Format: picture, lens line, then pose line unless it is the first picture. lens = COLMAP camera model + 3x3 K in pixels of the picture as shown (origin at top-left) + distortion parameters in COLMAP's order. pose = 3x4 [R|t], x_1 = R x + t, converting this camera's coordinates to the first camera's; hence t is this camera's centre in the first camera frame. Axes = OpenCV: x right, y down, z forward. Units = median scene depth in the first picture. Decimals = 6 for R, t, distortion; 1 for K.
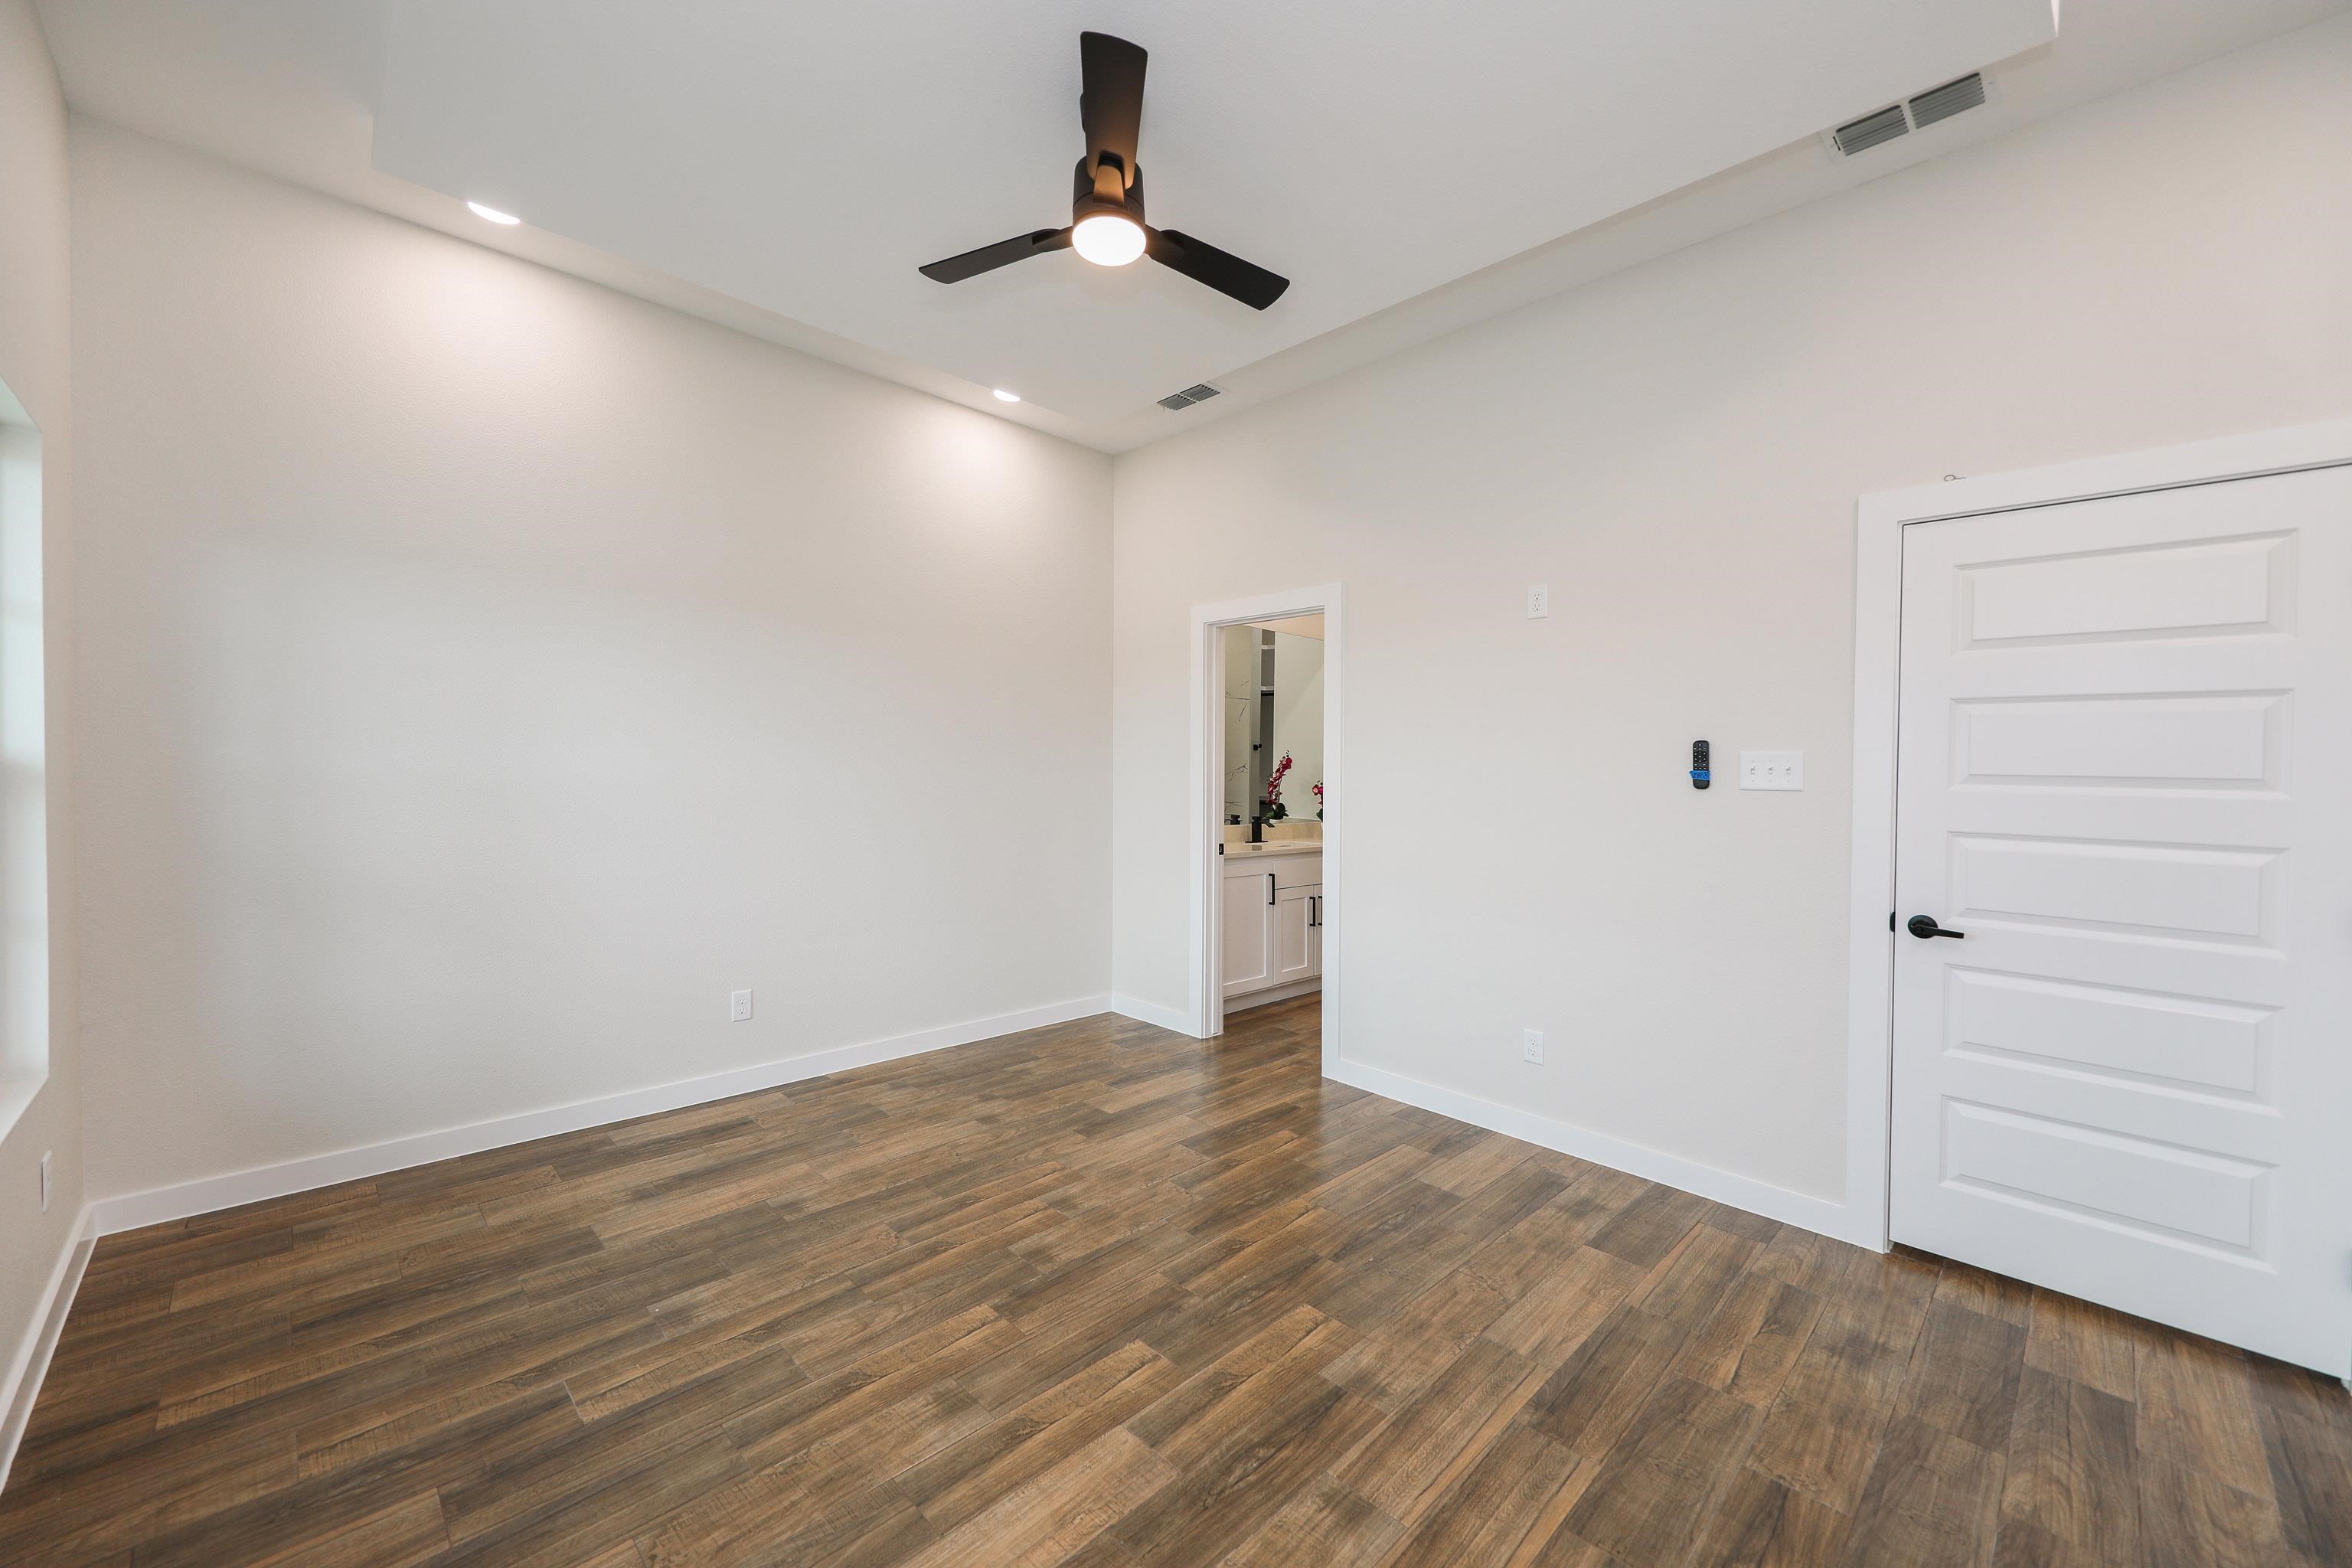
lens RADIAL K [[933.6, 0, 1181.9], [0, 933.6, 753.9], [0, 0, 1]] dist [0.015055, -0.005908]
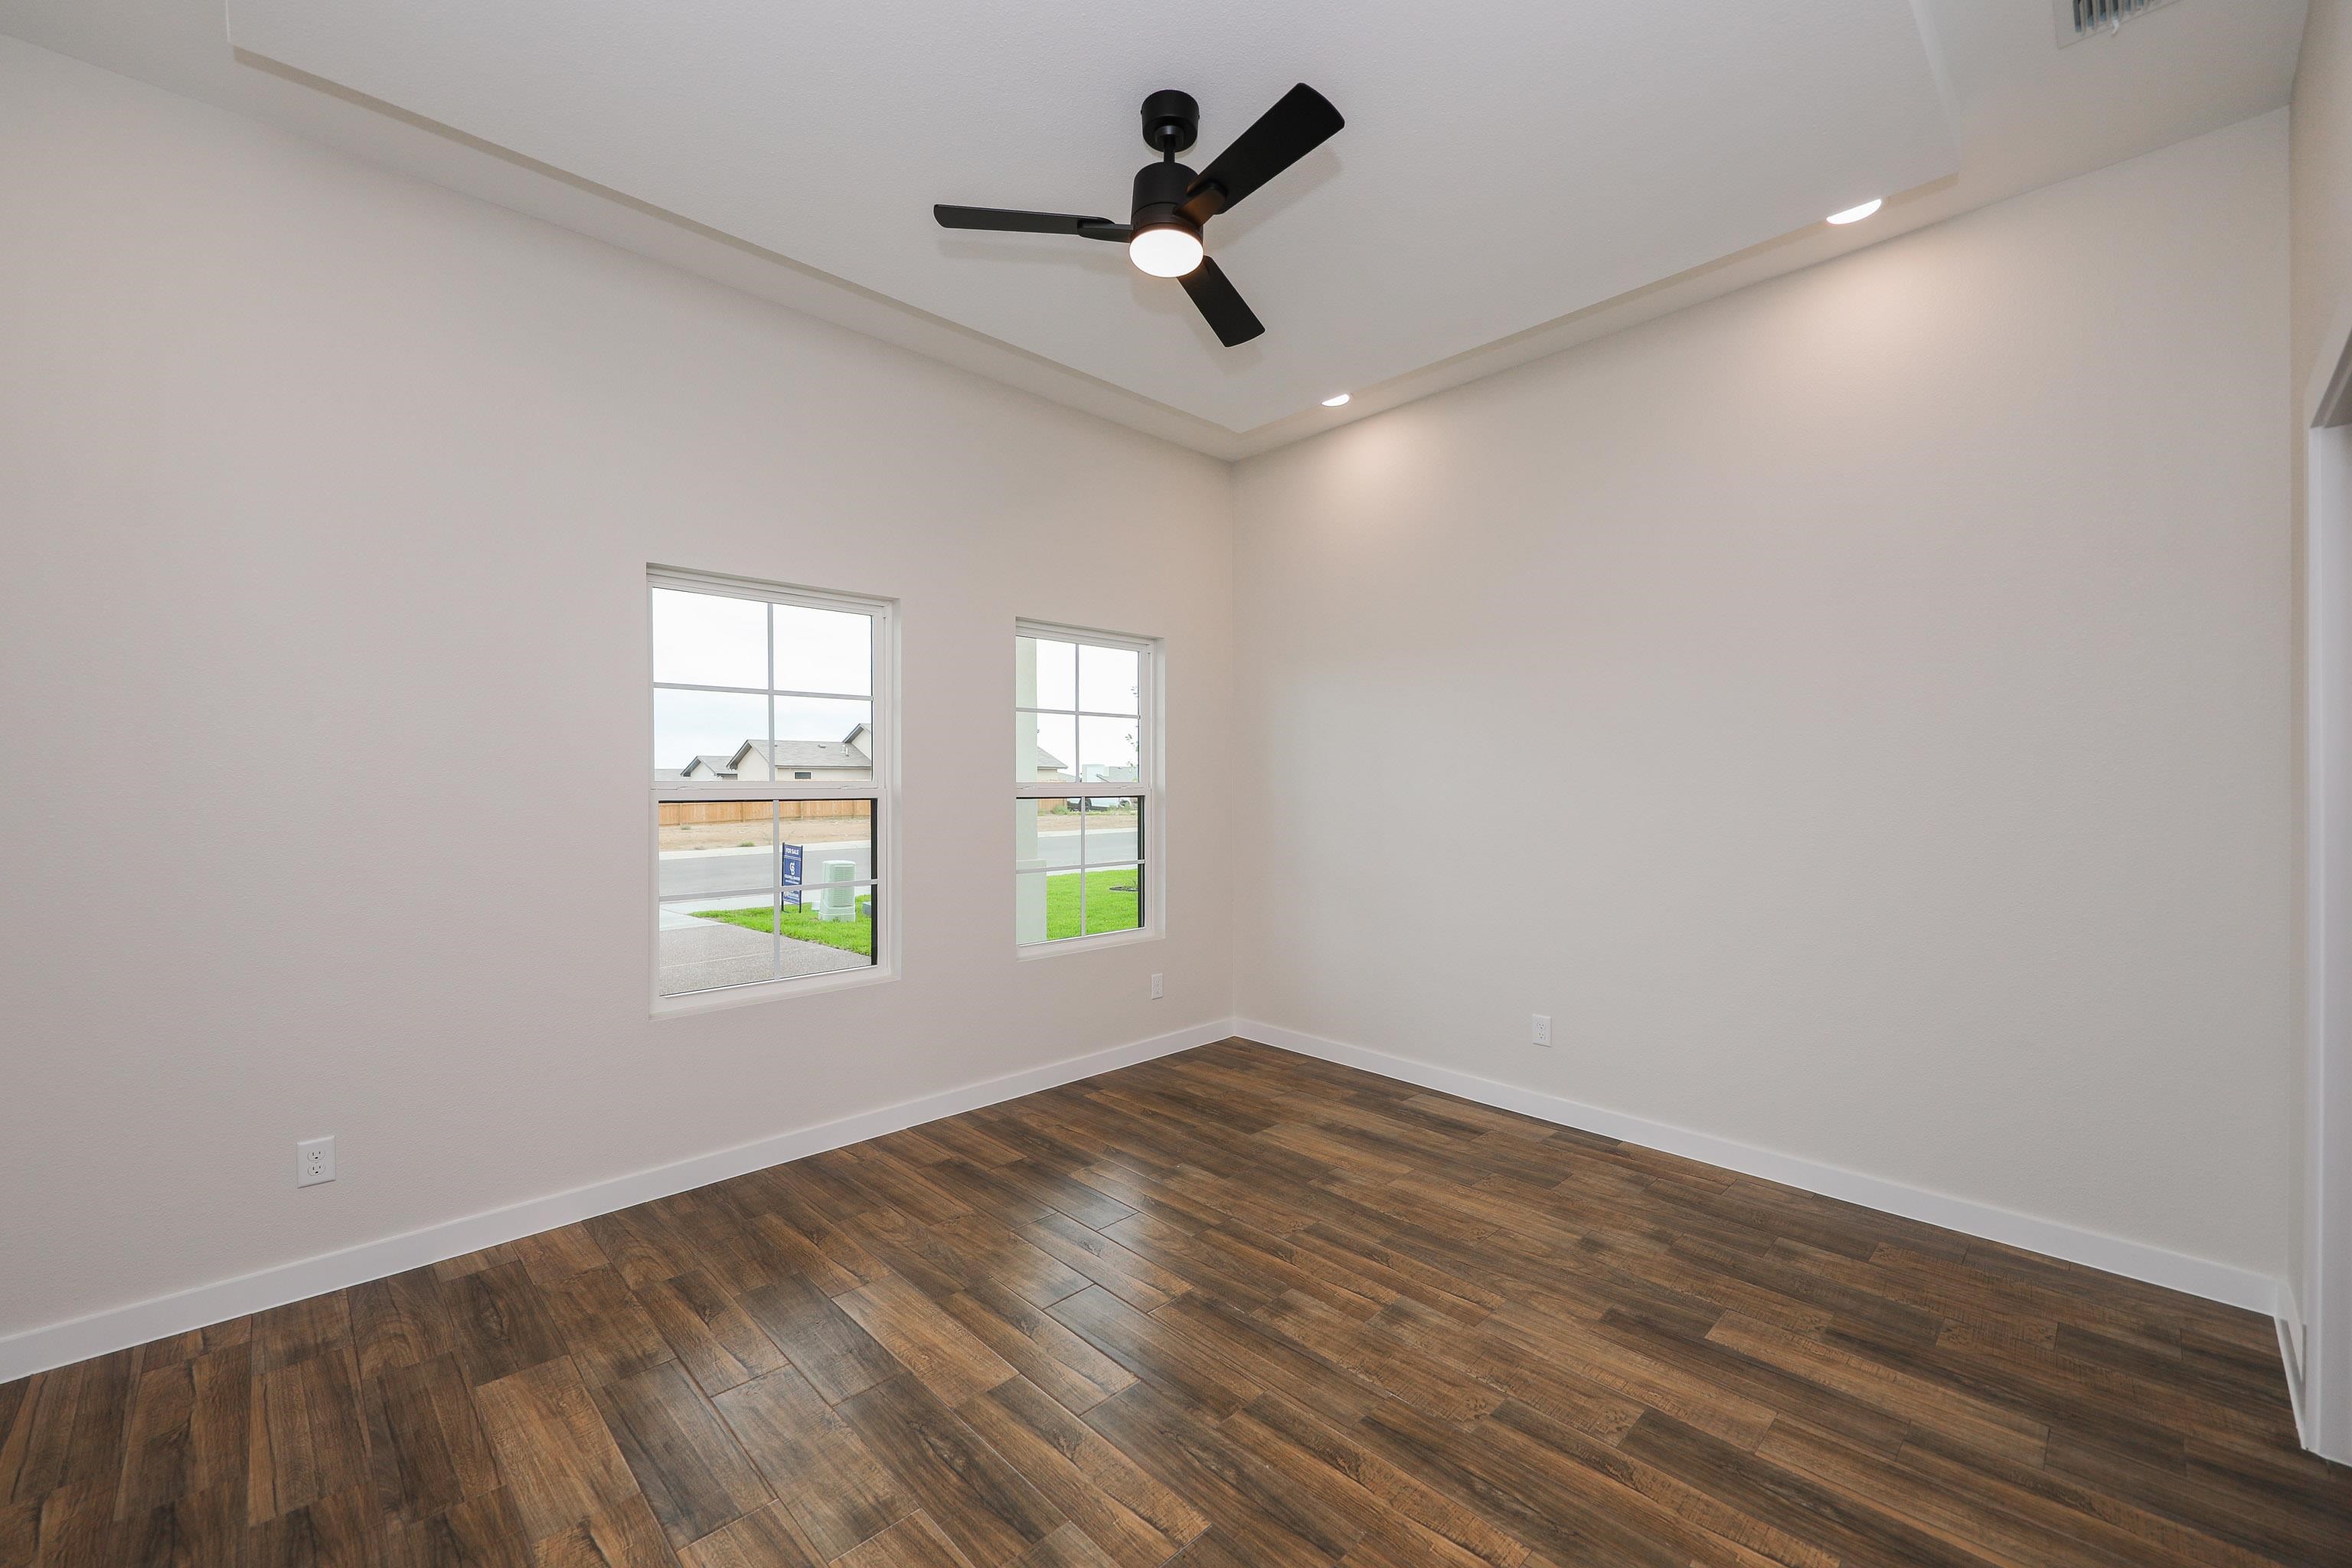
lens RADIAL K [[914.2, 0, 1171.3], [0, 914.2, 818.0], [0, 0, 1]] dist [0.013971, -0.006553]
pose [[-0.013311, 0.022368, -0.999661, 0.835654], [0.016360, 0.999621, 0.022149, 0.008414], [0.999778, -0.016059, -0.013672, 0.970224]]
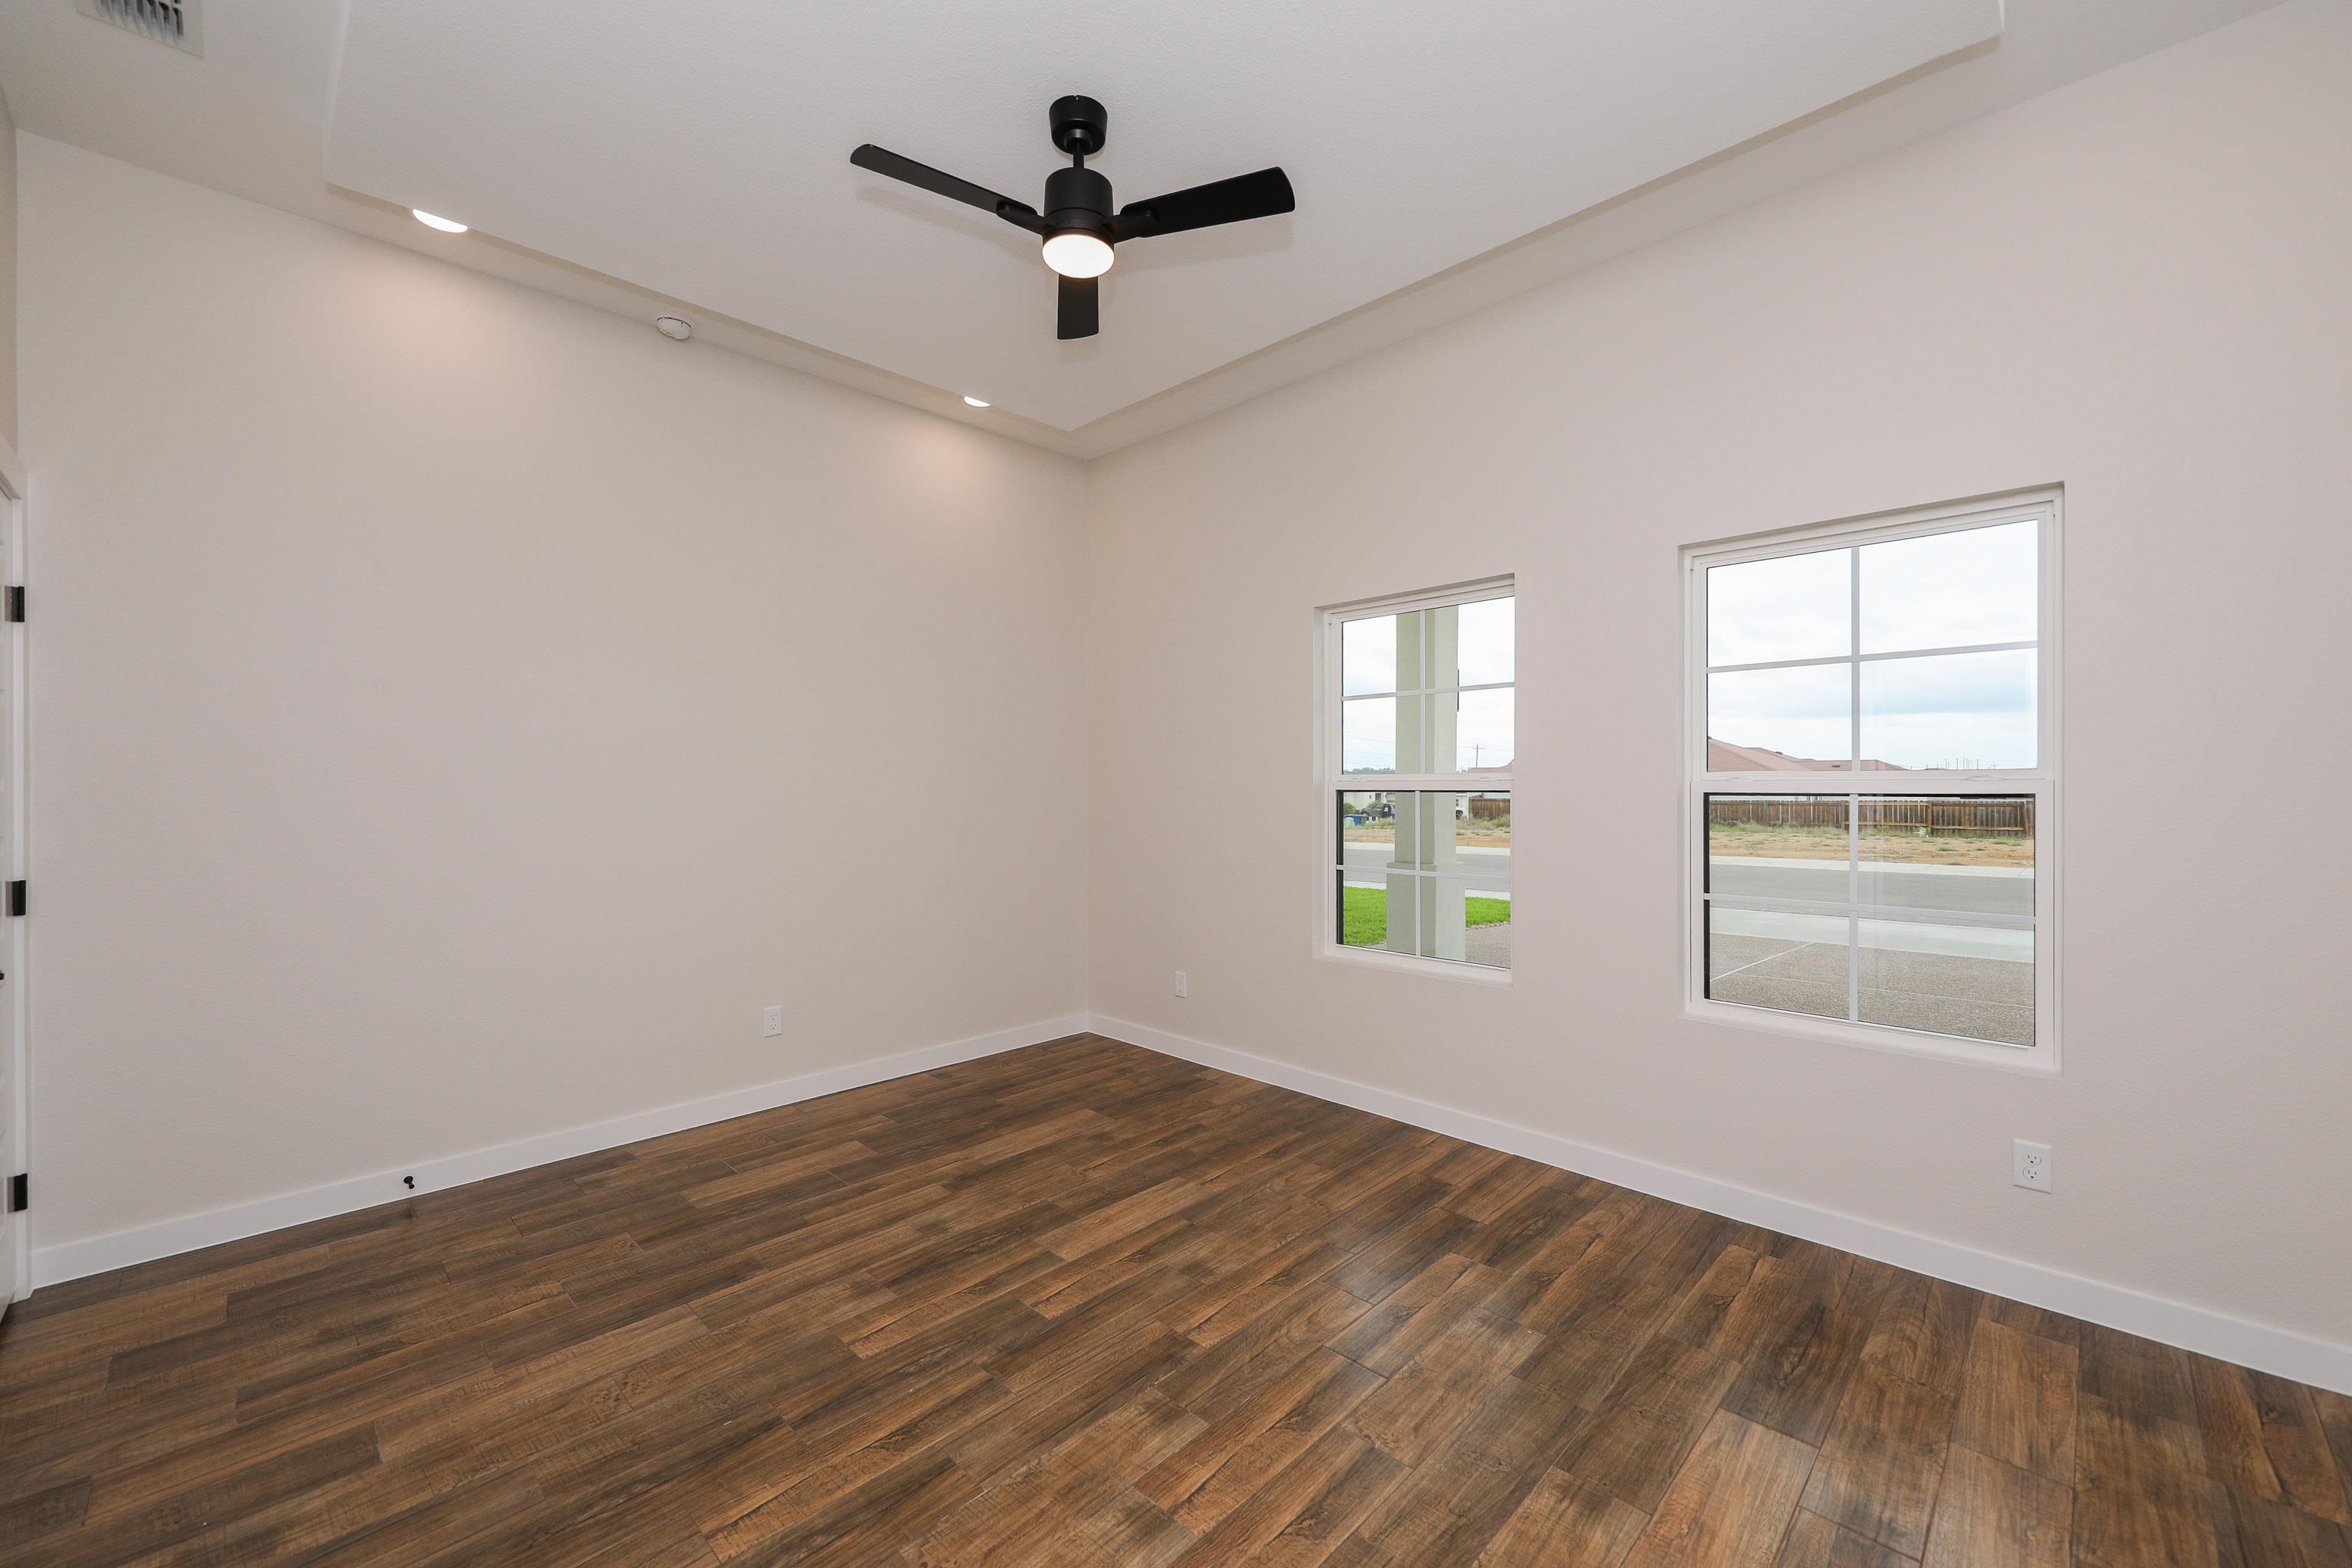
lens RADIAL K [[941.5, 0, 1182.2], [0, 941.5, 806.4], [0, 0, 1]] dist [0.016879, -0.008385]
pose [[-0.999731, -0.013947, -0.018553, -0.155699], [-0.014106, 0.999865, 0.008451, 0.029032], [0.018433, 0.008710, -0.999792, 1.900604]]
